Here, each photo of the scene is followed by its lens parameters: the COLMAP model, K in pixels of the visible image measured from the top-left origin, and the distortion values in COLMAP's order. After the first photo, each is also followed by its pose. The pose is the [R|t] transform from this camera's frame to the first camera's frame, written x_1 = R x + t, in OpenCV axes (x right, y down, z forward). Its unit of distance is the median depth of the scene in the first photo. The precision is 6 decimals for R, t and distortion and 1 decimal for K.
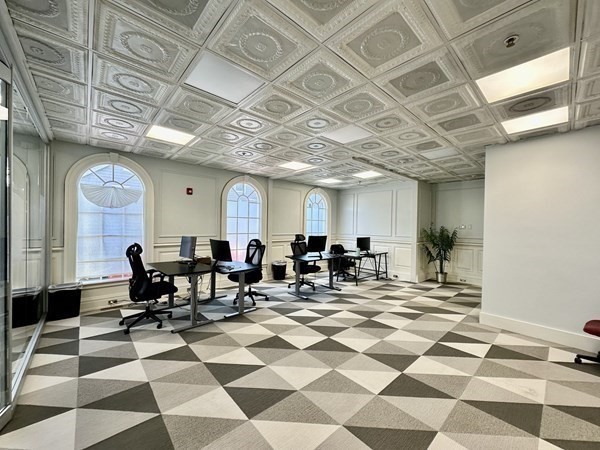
lens RADIAL K [[240.2, 0, 300.0], [0, 240.2, 225.0], [0, 0, 1]] dist [0.000494, 0.000065]
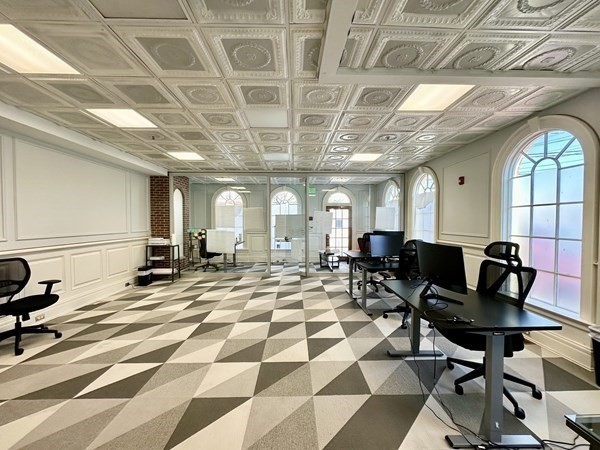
lens RADIAL K [[240.2, 0, 300.0], [0, 240.2, 225.0], [0, 0, 1]] dist [0.000494, 0.000065]
pose [[-0.648683, 0.000981, -0.761058, 0.865844], [-0.006529, 0.999955, 0.006855, 0.017426], [0.761030, 0.009416, -0.648648, 1.819593]]
